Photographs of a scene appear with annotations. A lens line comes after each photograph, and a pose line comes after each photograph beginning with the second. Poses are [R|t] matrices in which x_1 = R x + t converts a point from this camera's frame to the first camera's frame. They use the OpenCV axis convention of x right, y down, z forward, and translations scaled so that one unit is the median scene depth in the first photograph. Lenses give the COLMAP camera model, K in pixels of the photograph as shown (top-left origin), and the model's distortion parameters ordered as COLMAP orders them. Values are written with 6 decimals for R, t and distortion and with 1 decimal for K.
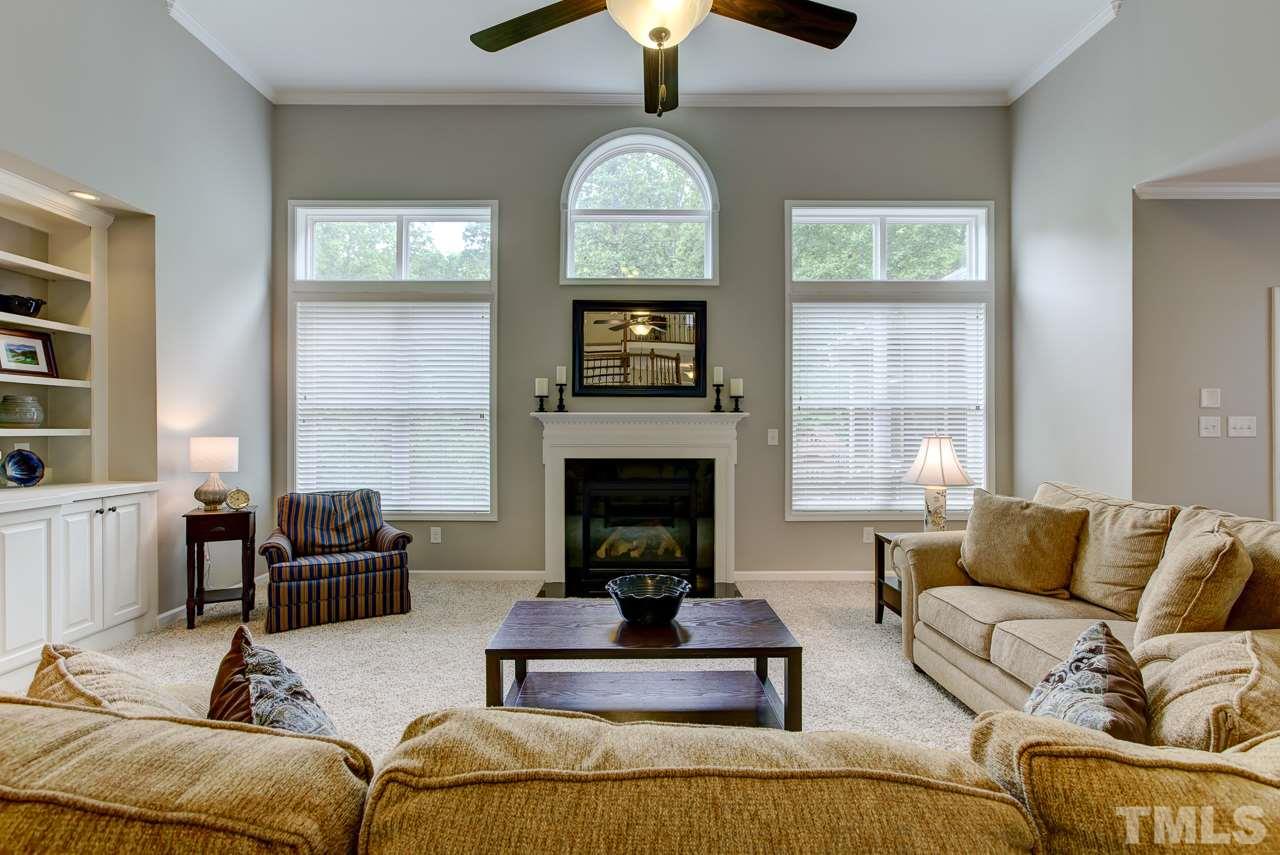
lens RADIAL K [[592.1, 0, 640.0], [0, 592.1, 427.5], [0, 0, 1]] dist [-0.010083, 0.005140]
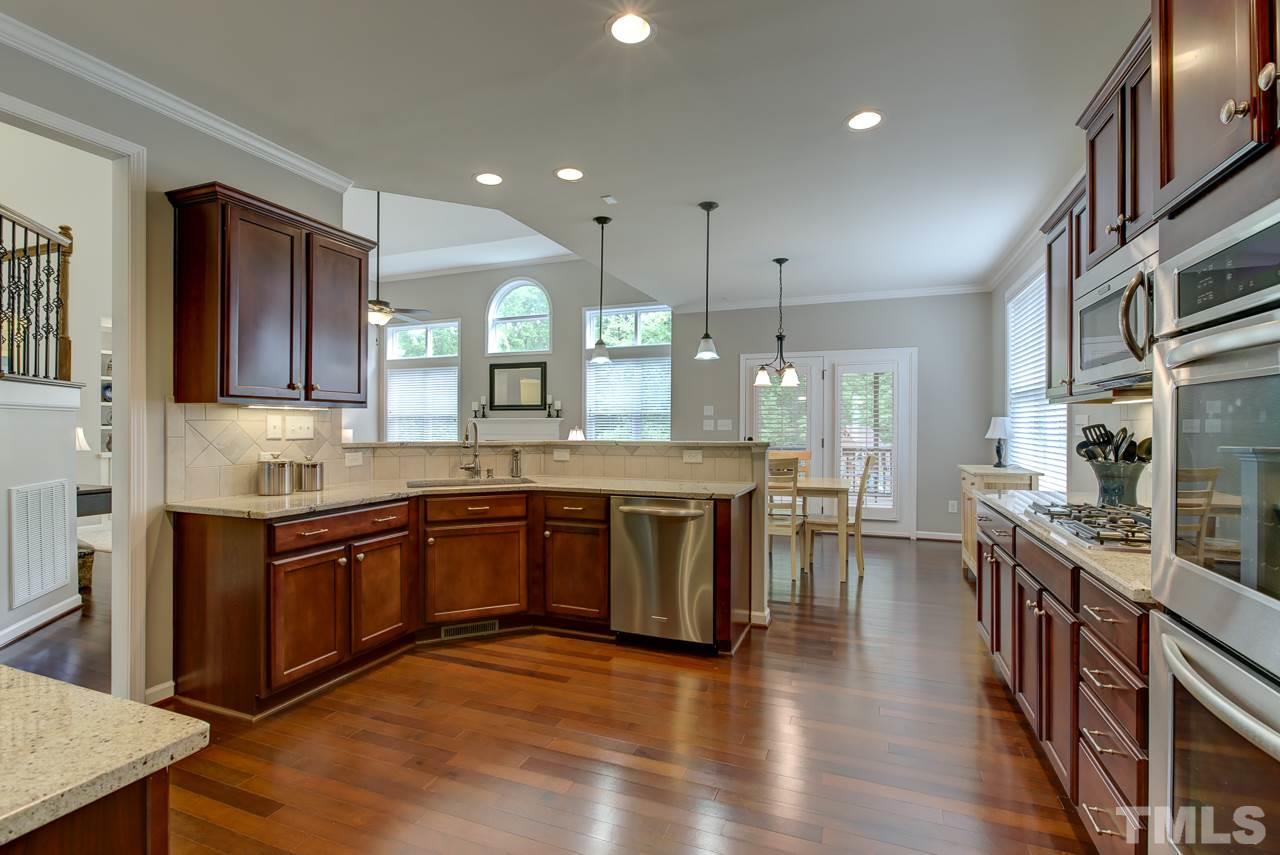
lens RADIAL K [[592.1, 0, 640.0], [0, 592.1, 427.5], [0, 0, 1]] dist [-0.010083, 0.005140]
pose [[0.929404, 0.001089, -0.369062, 1.145291], [0.001114, 0.999983, 0.005756, -0.004513], [0.369062, -0.005760, 0.929387, -0.732516]]
